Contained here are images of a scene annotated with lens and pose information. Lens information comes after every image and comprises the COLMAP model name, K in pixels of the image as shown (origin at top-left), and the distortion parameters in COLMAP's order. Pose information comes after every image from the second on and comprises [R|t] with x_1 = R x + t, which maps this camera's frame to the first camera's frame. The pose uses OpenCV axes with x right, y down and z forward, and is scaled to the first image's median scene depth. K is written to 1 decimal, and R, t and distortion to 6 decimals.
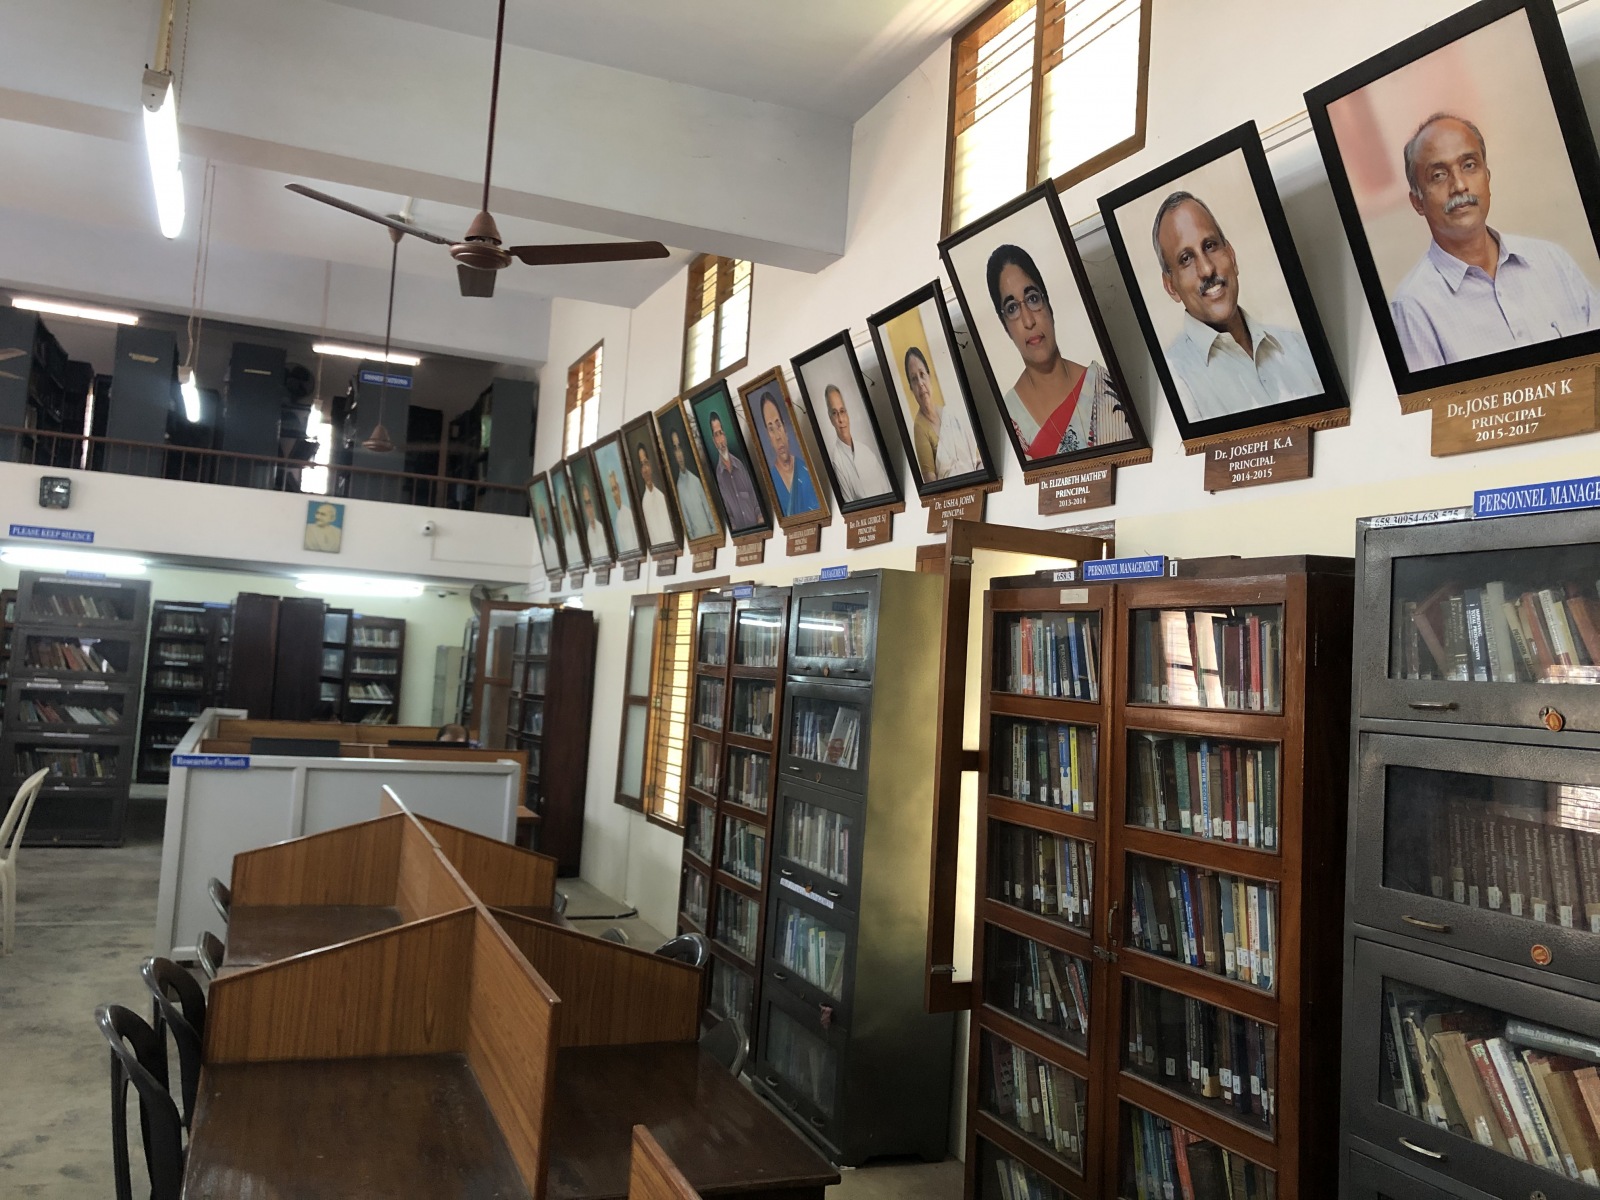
lens RADIAL K [[1314.9, 0, 789.8], [0, 1314.9, 597.9], [0, 0, 1]] dist [0.034225, -0.039904]
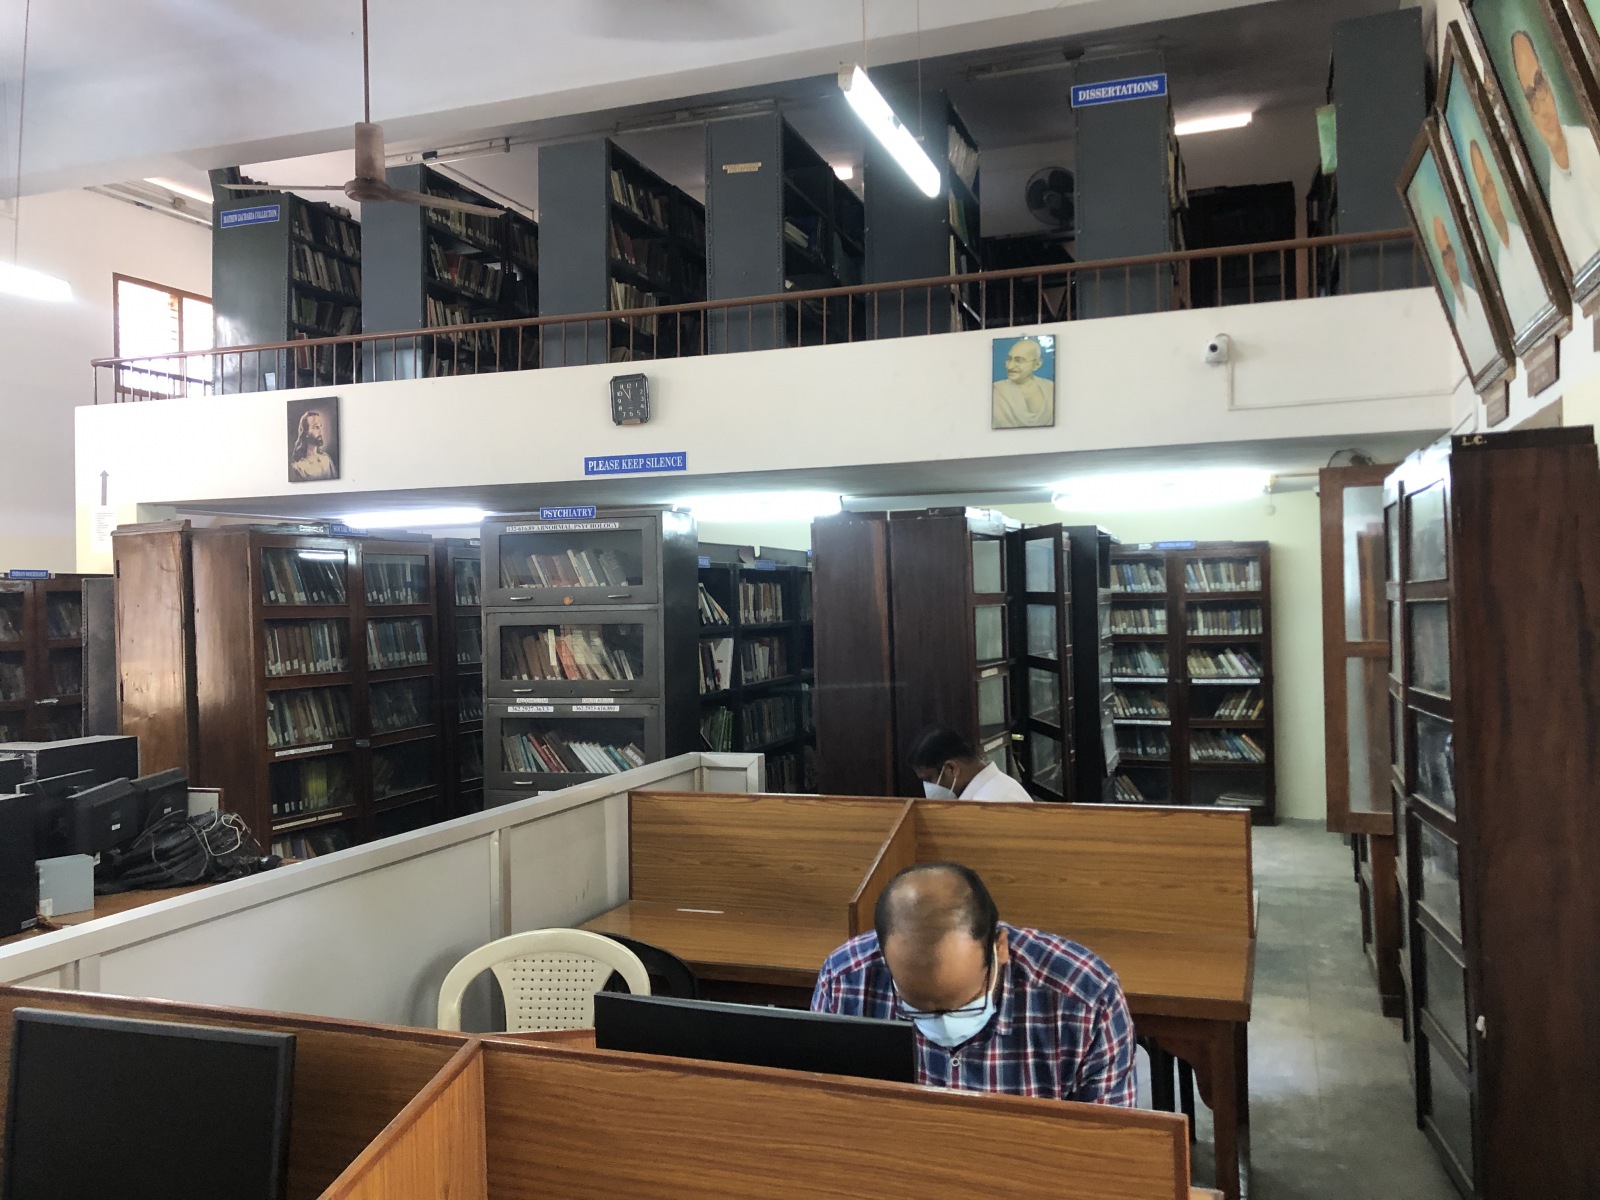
lens RADIAL K [[1314.9, 0, 801.3], [0, 1314.9, 577.8], [0, 0, 1]] dist [0.034225, -0.039904]
pose [[0.744807, -0.092972, -0.660772, -0.084906], [0.108862, 0.993909, -0.017138, 0.030905], [0.658340, -0.059169, 0.750391, 0.637762]]
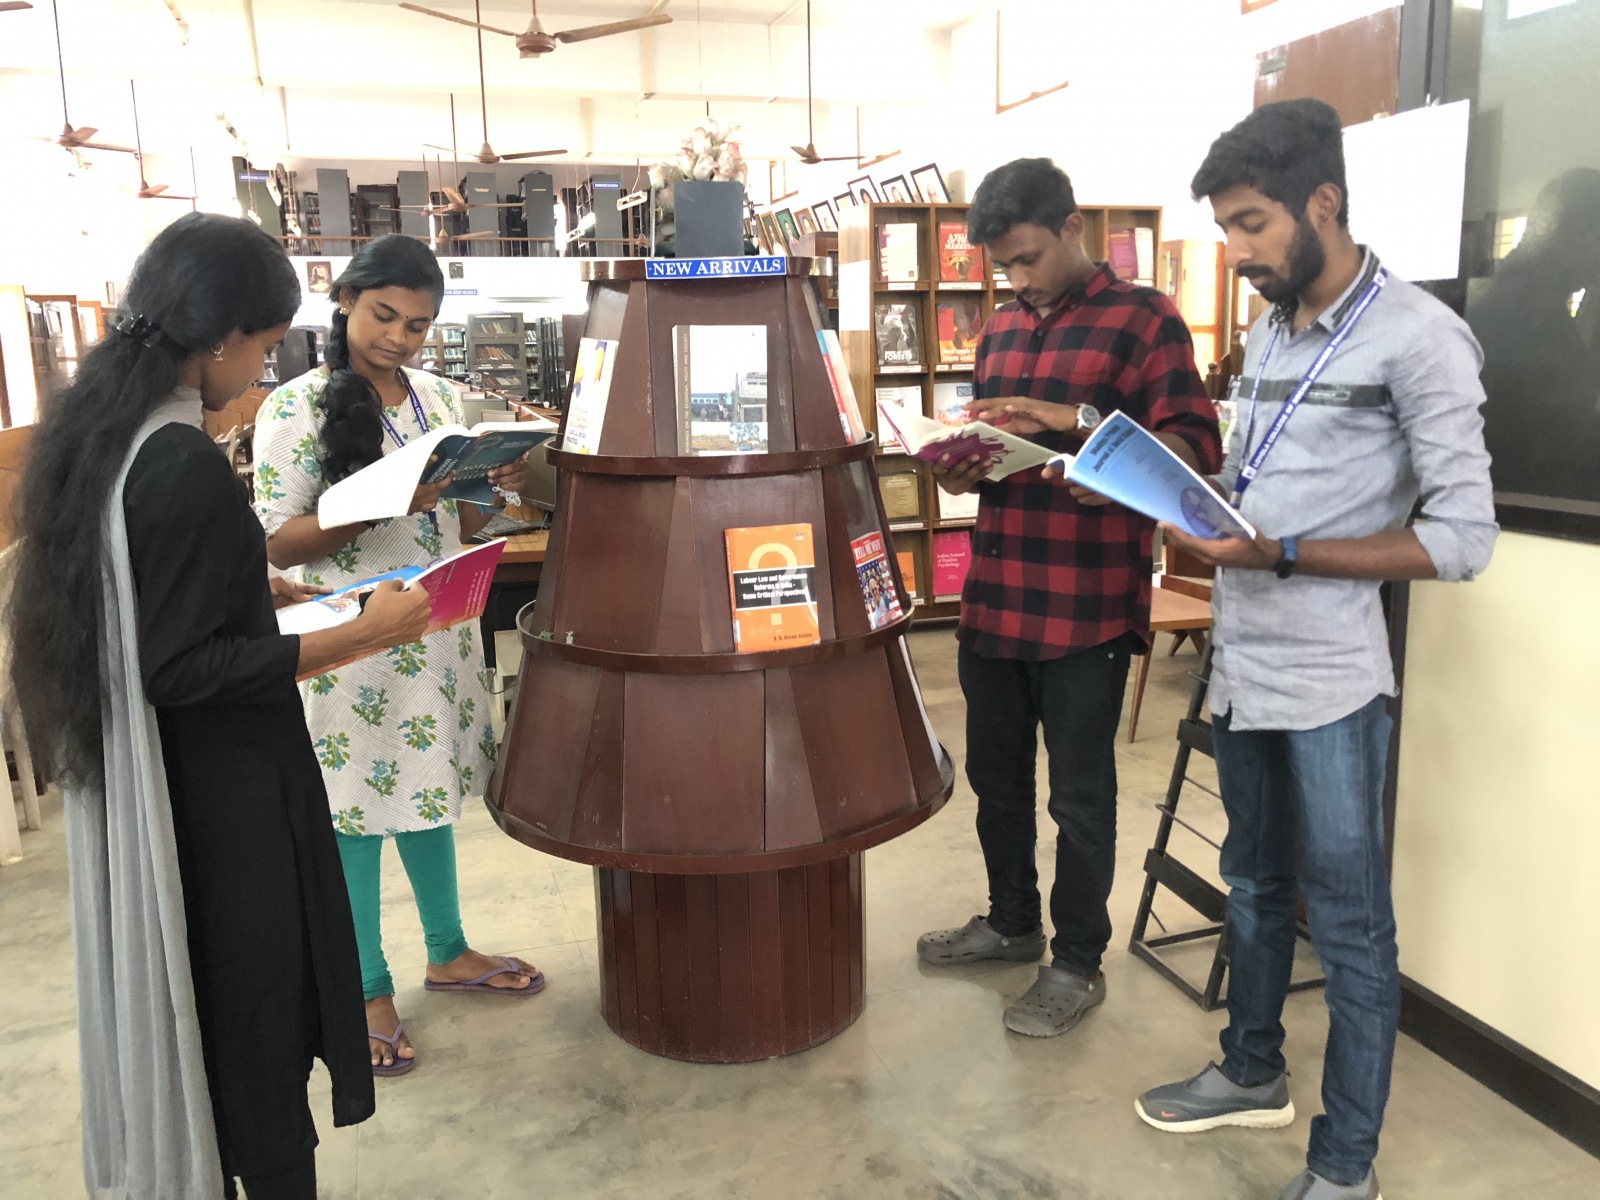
lens RADIAL K [[1314.9, 0, 796.5], [0, 1314.9, 591.2], [0, 0, 1]] dist [0.034225, -0.039904]
pose [[0.992465, -0.071867, -0.099239, 0.107988], [0.093006, 0.969139, 0.228297, -0.021978], [0.079769, -0.235807, 0.968521, -1.056719]]
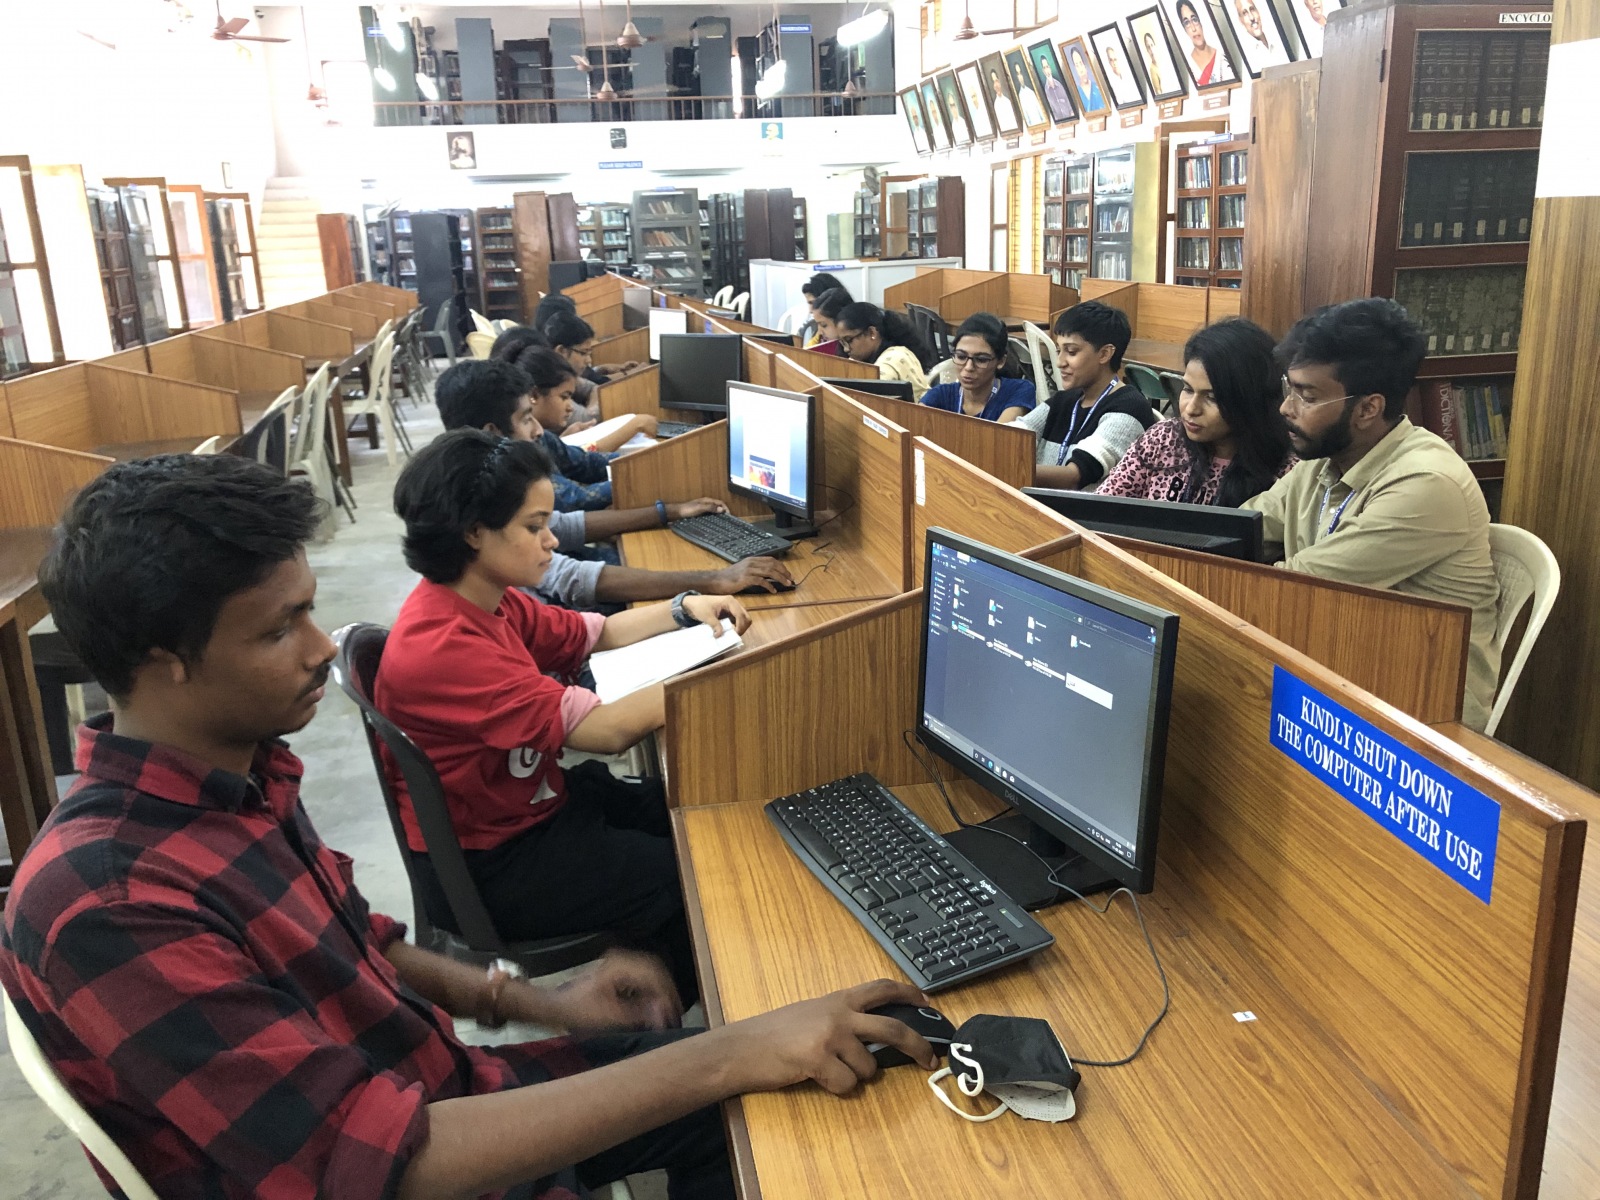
lens RADIAL K [[1314.9, 0, 798.6], [0, 1314.9, 576.4], [0, 0, 1]] dist [0.034225, -0.039904]
pose [[0.975783, -0.052862, -0.212255, -0.026496], [0.115302, 0.948904, 0.293746, -0.022671], [0.185882, -0.311106, 0.932020, -0.716196]]
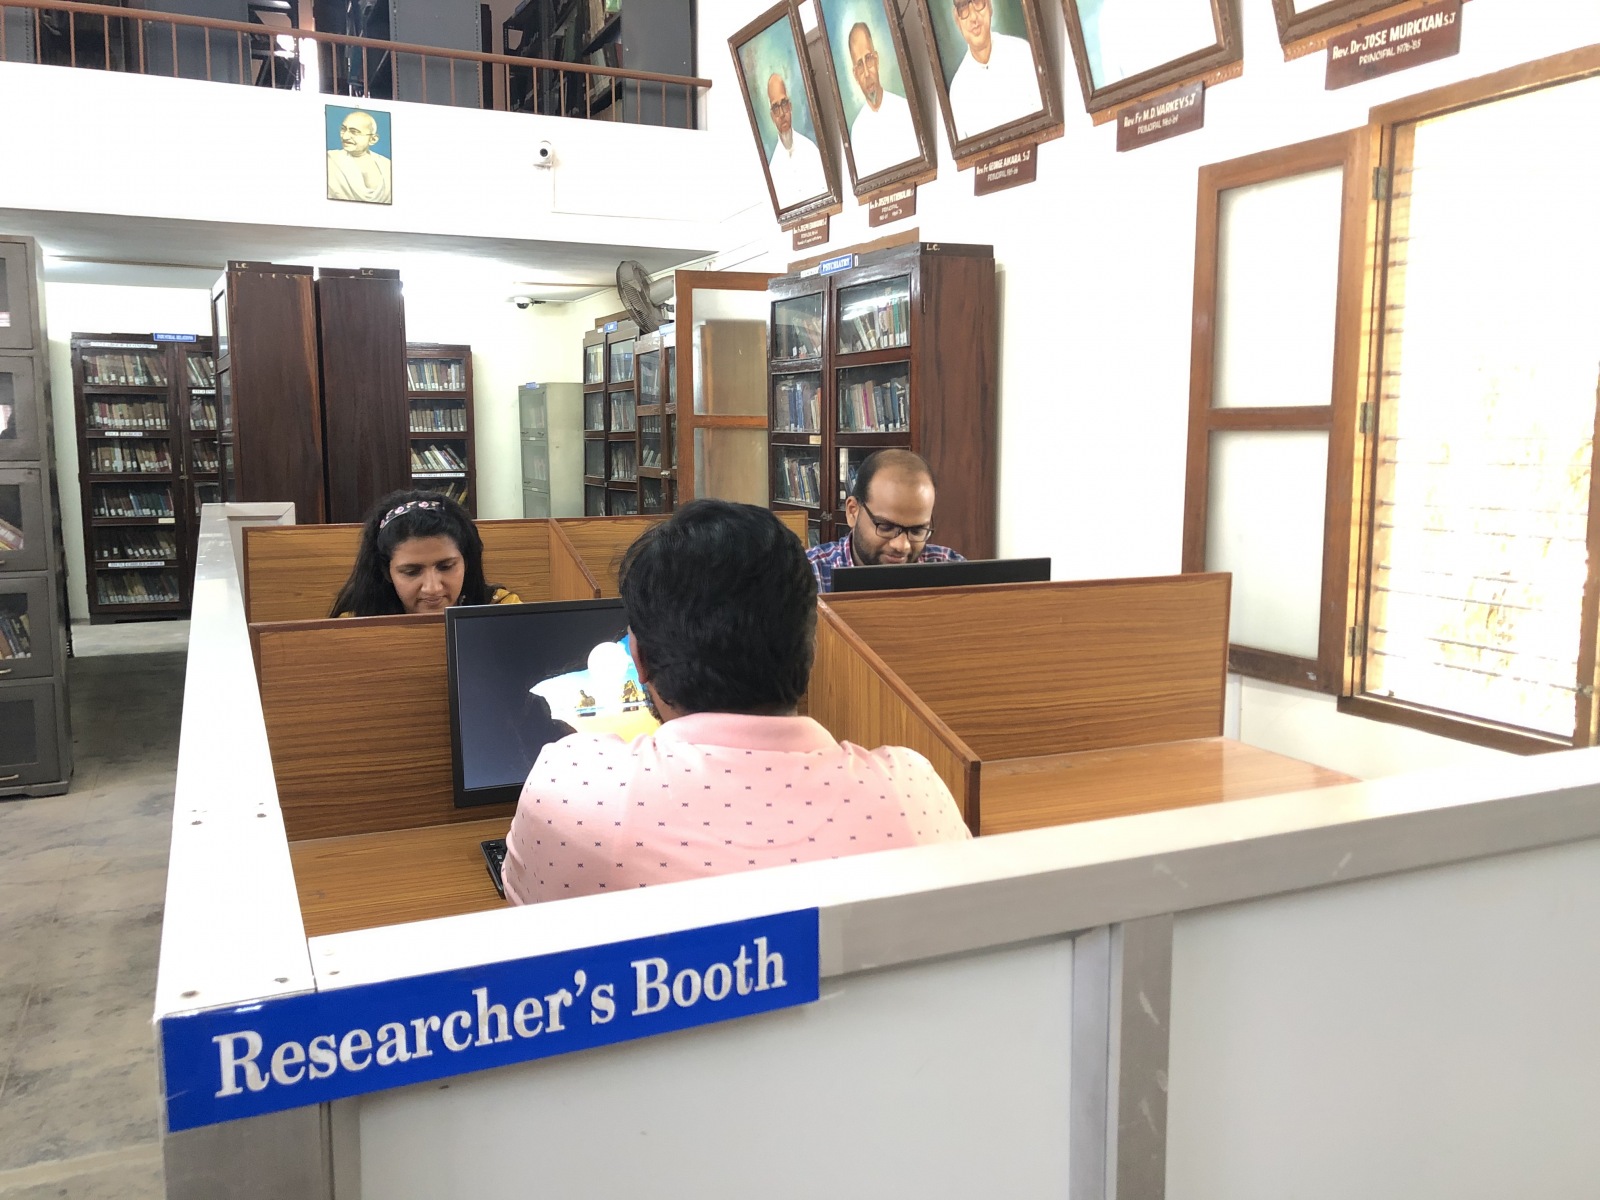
lens RADIAL K [[1314.9, 0, 805.7], [0, 1314.9, 586.7], [0, 0, 1]] dist [0.034225, -0.039904]
pose [[0.997173, -0.069035, 0.029683, -0.239653], [0.062602, 0.981666, 0.180035, 0.040580], [-0.041567, -0.177668, 0.983212, 0.517027]]
